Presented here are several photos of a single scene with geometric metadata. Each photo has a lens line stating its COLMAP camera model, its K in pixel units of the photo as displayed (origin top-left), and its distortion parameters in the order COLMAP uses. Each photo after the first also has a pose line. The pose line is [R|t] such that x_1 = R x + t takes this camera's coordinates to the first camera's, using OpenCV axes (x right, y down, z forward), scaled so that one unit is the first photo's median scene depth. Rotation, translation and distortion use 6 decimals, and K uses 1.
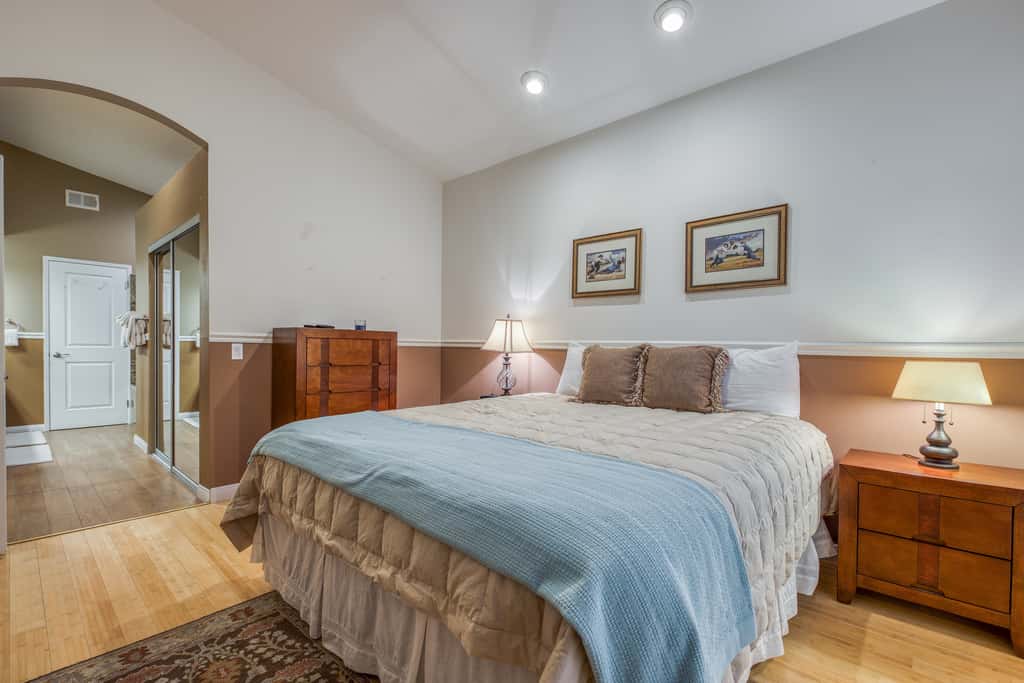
lens RADIAL K [[464.3, 0, 509.3], [0, 464.3, 348.7], [0, 0, 1]] dist [0.010698, 0.000003]
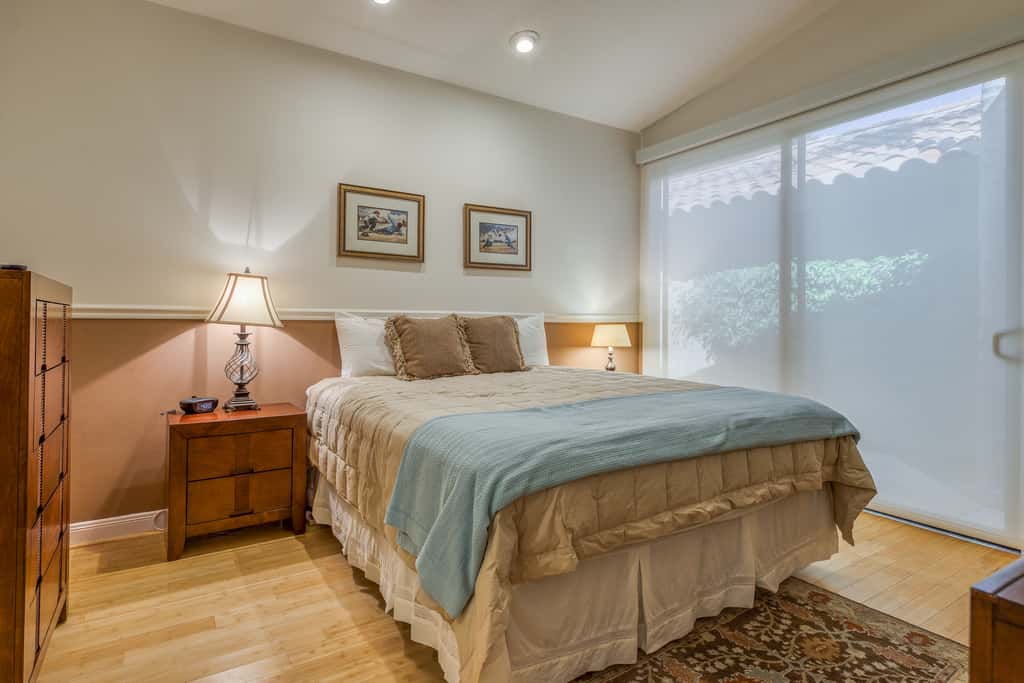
lens RADIAL K [[541.7, 0, 504.9], [0, 541.7, 305.8], [0, 0, 1]] dist [-0.005406, -0.002649]
pose [[0.249913, 0.010183, 0.968215, -0.826979], [-0.000060, 0.999945, -0.010501, -0.016077], [-0.968268, 0.002566, 0.249899, 0.588754]]
